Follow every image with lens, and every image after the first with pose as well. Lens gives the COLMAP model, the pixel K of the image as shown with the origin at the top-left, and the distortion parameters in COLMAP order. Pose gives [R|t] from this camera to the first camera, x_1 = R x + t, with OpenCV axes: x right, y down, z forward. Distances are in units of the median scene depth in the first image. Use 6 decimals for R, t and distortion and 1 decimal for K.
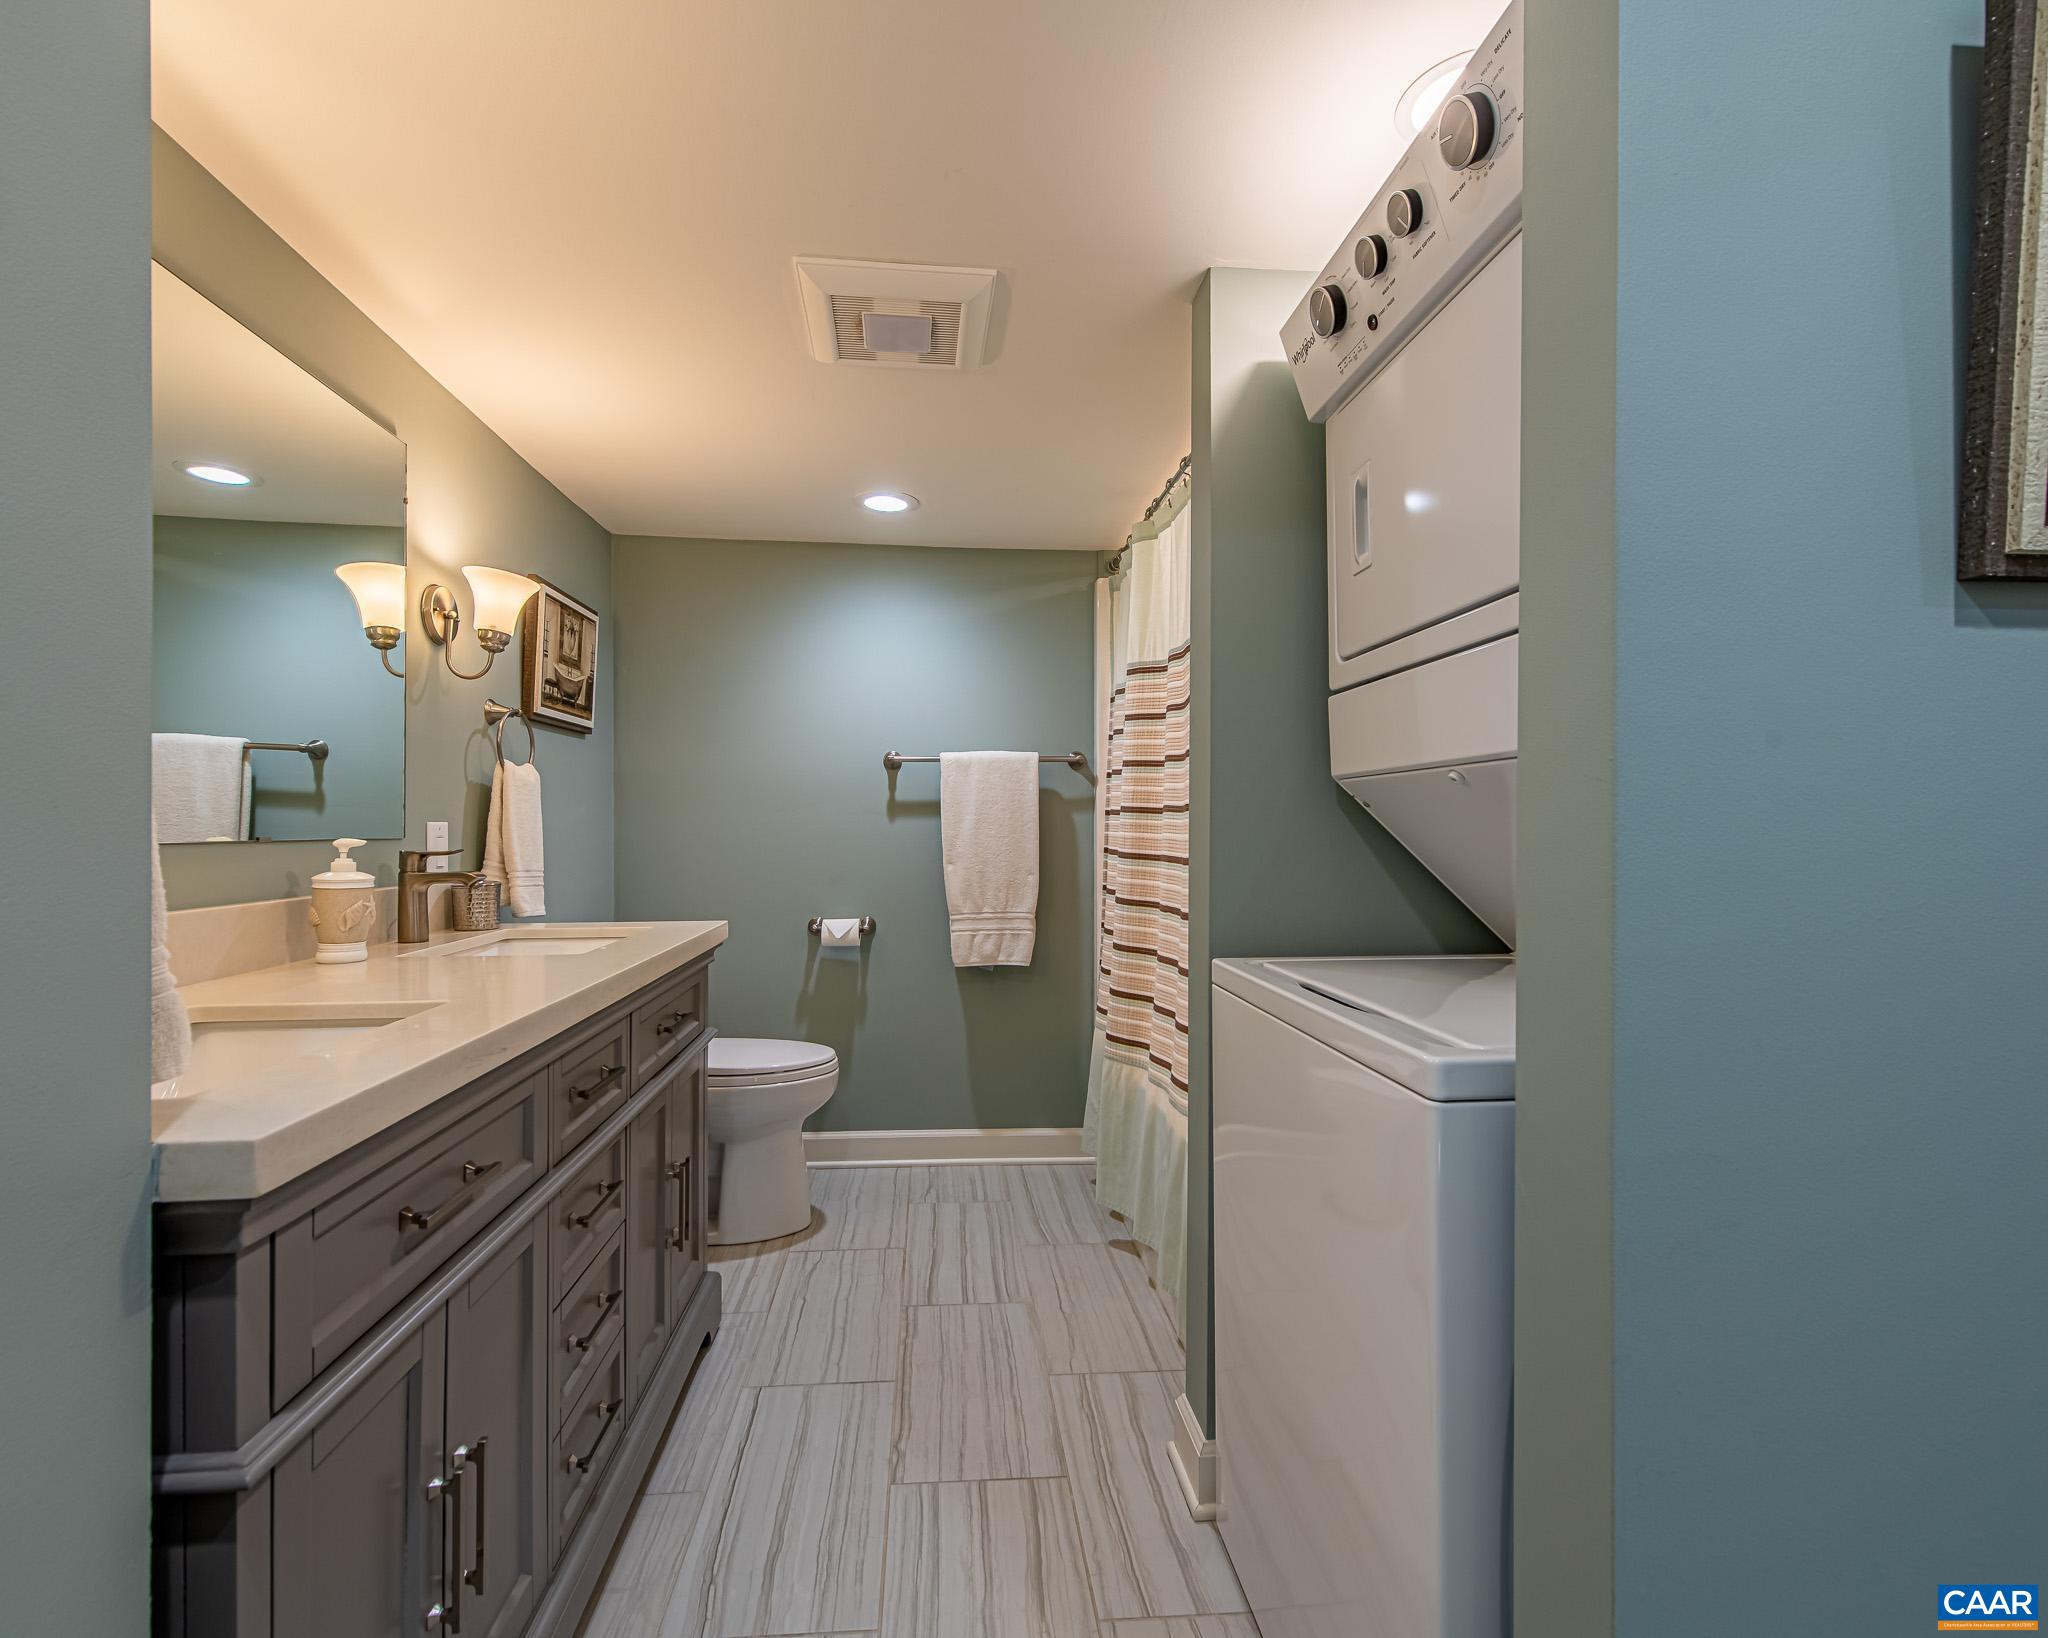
lens RADIAL K [[959.2, 0, 1014.1], [0, 959.2, 833.0], [0, 0, 1]] dist [0.023656, -0.010753]
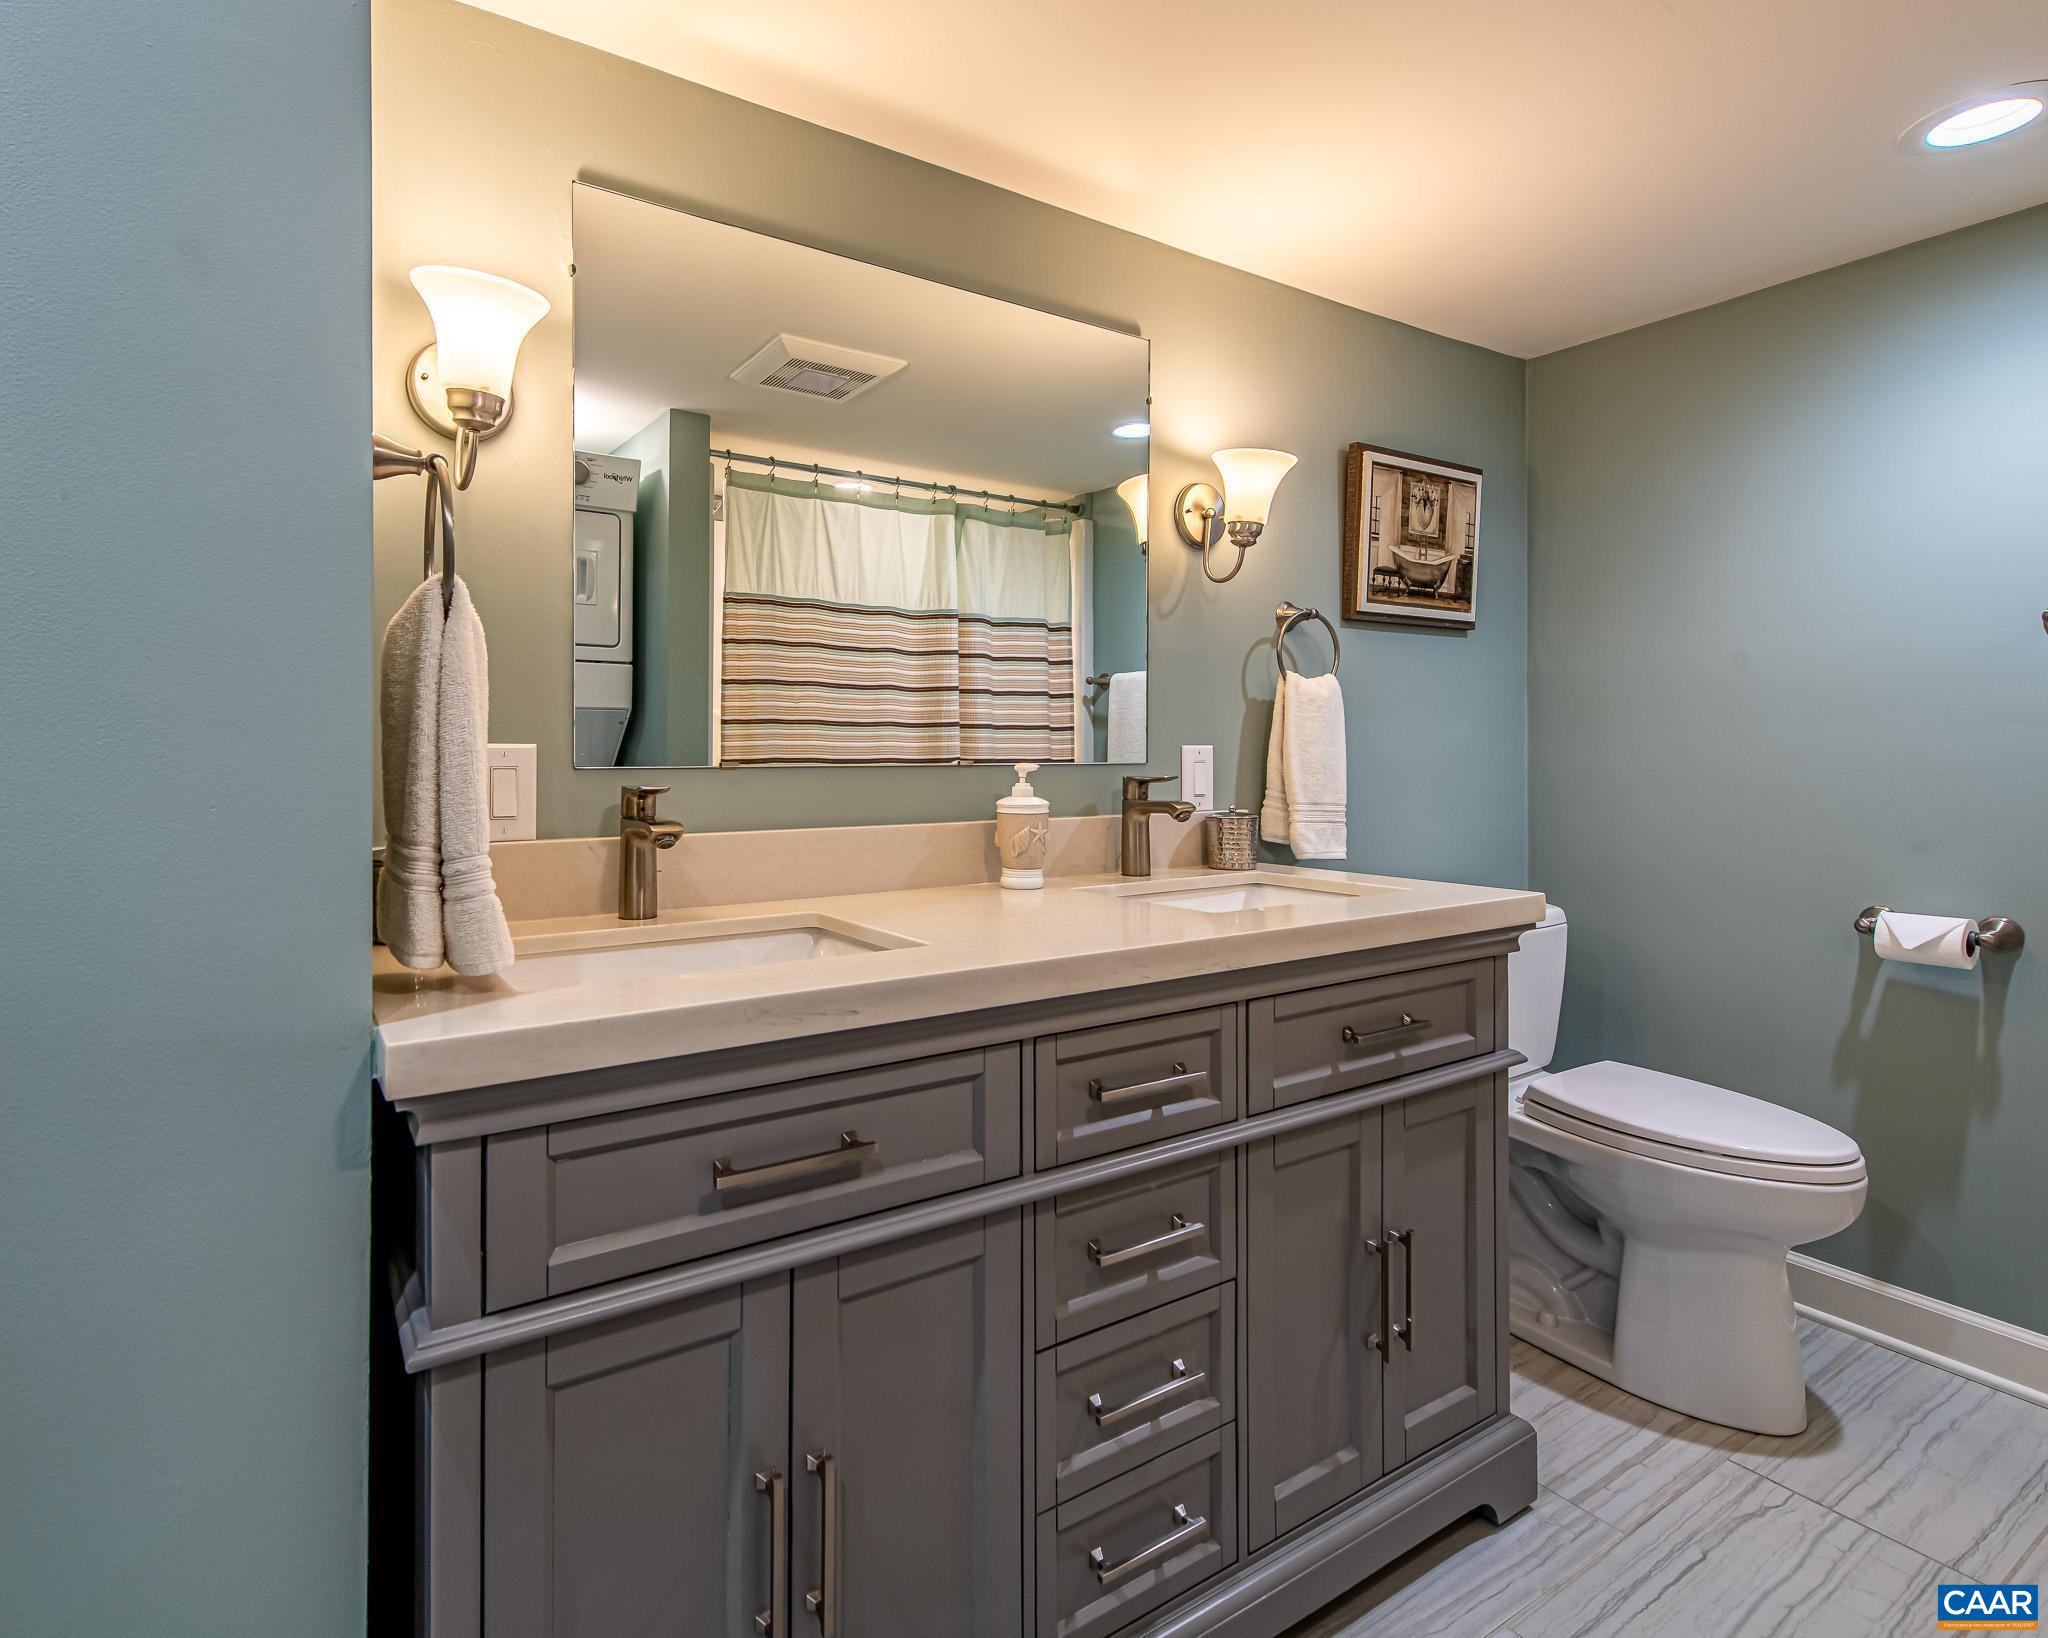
lens RADIAL K [[1059.3, 0, 1020.2], [0, 1059.3, 753.8], [0, 0, 1]] dist [0.022085, -0.006680]
pose [[0.453914, 0.000348, -0.891046, 0.176484], [-0.003060, 0.999995, -0.001168, -0.001441], [0.891040, 0.003257, 0.453912, 0.333191]]
